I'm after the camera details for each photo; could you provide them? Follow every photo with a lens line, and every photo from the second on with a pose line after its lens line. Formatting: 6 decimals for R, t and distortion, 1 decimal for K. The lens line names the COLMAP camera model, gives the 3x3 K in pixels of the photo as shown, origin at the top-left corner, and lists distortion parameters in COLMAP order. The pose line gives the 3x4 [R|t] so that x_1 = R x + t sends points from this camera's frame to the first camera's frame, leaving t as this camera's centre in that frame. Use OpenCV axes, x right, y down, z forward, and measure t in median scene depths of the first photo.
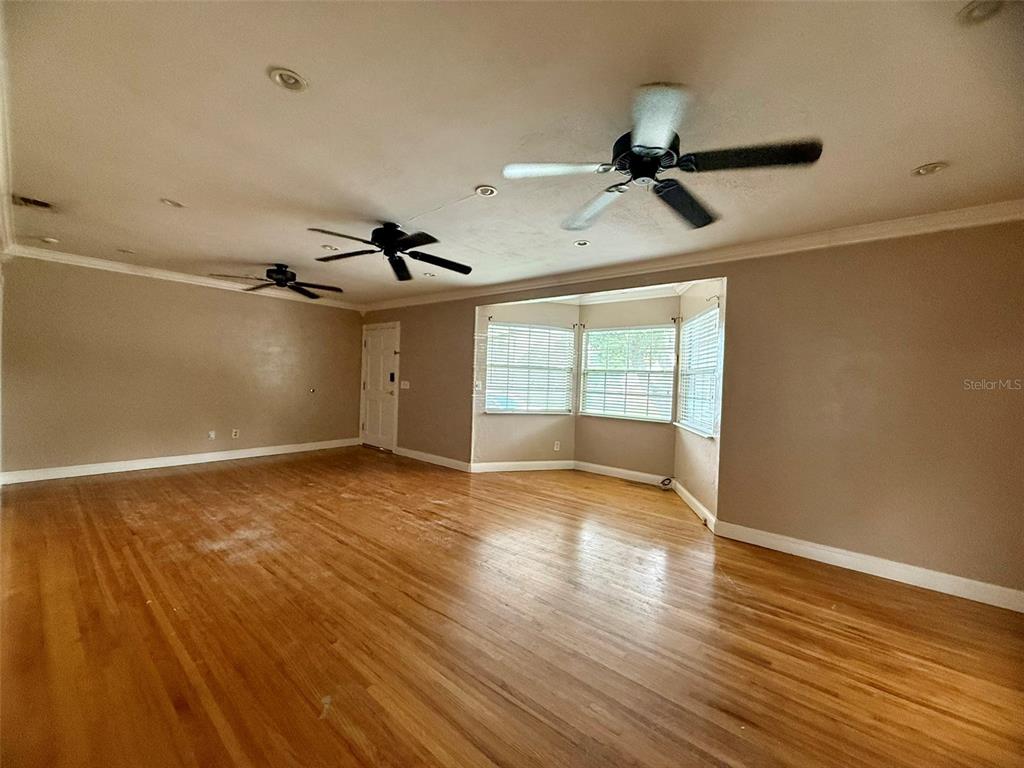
lens RADIAL K [[408.5, 0, 509.0], [0, 408.5, 383.0], [0, 0, 1]] dist [-0.012215, 0.000001]
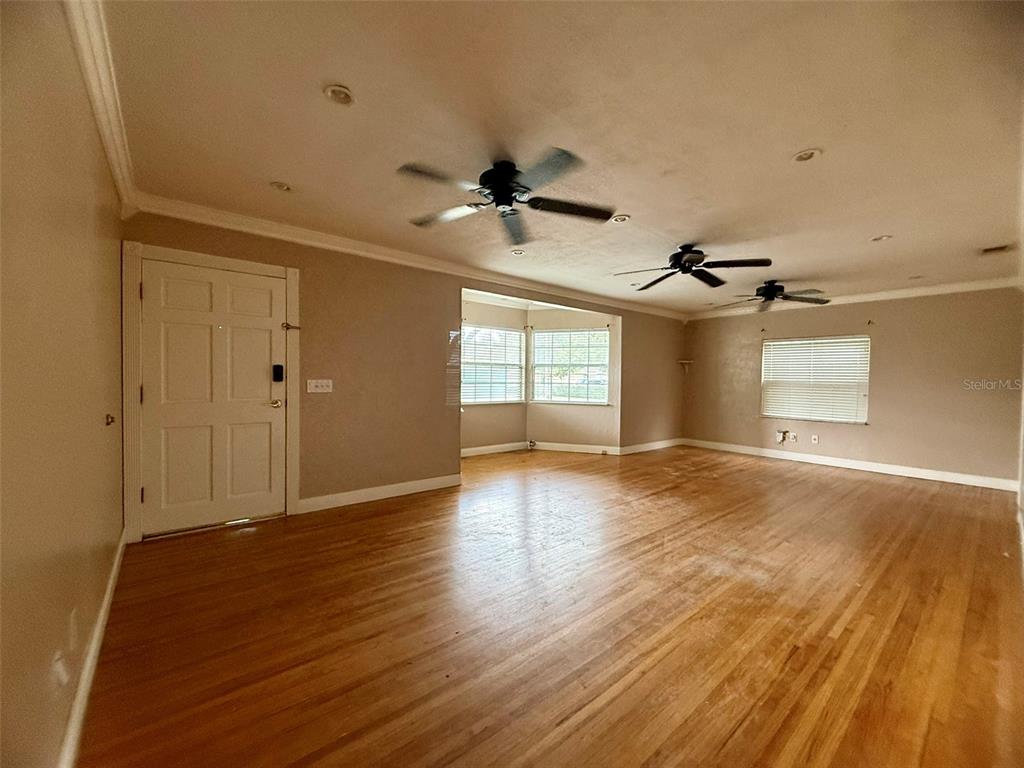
lens RADIAL K [[408.5, 0, 508.0], [0, 408.5, 385.8], [0, 0, 1]] dist [-0.012215, 0.000001]
pose [[0.188789, -0.053573, 0.980555, -1.018334], [0.001263, 0.998523, 0.054311, -0.035299], [-0.982017, -0.009015, 0.188578, 0.844373]]
